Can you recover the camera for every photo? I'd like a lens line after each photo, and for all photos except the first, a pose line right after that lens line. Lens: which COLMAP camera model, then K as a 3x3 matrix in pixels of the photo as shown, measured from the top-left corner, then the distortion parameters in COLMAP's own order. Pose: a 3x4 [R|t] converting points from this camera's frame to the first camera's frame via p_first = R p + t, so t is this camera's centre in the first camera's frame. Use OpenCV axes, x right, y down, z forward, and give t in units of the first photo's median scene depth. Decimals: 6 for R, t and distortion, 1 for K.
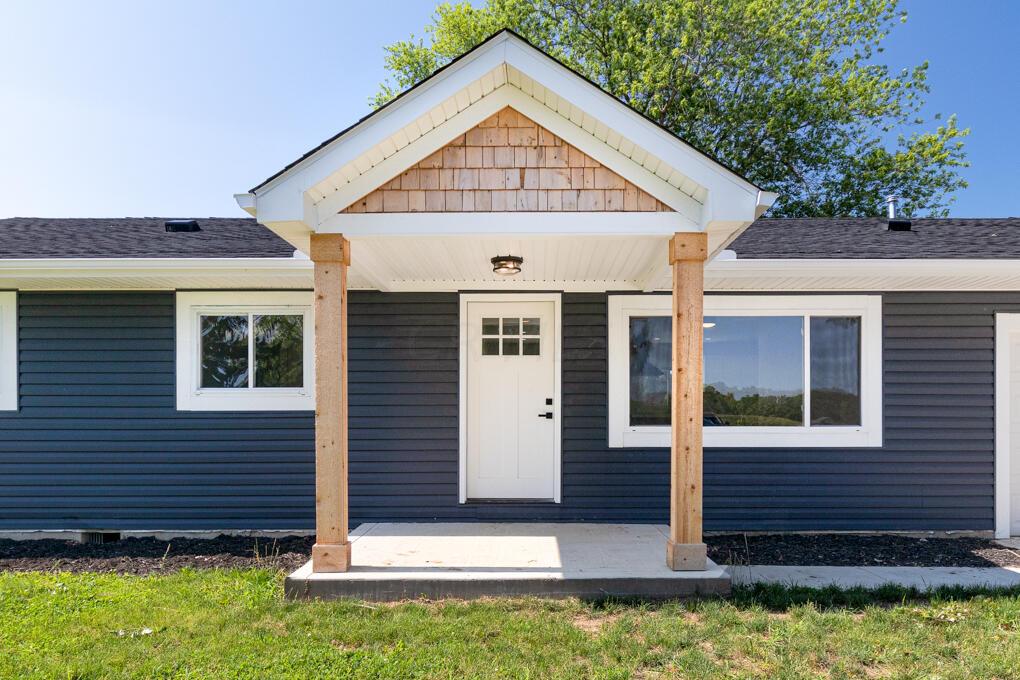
lens RADIAL K [[727.1, 0, 513.1], [0, 727.1, 350.9], [0, 0, 1]] dist [0.004451, -0.003417]
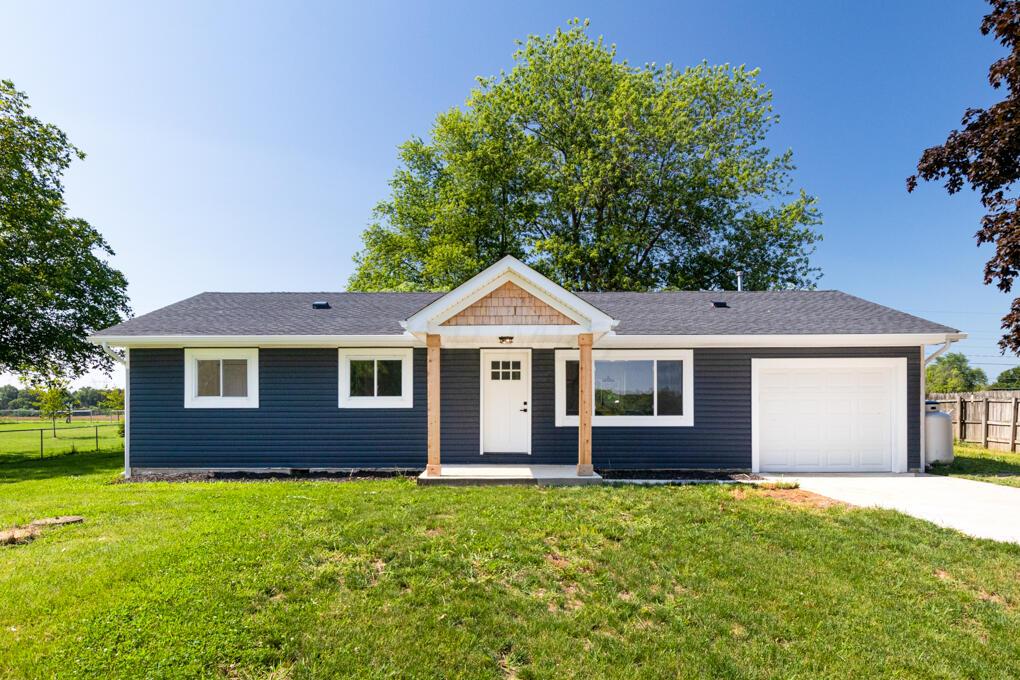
lens RADIAL K [[499.8, 0, 501.7], [0, 499.8, 357.7], [0, 0, 1]] dist [0.000584, -0.000291]
pose [[0.999976, 0.000686, 0.006837, -0.024348], [-0.000570, 0.999858, -0.016844, -0.032395], [-0.006848, 0.016840, 0.999835, -0.366705]]
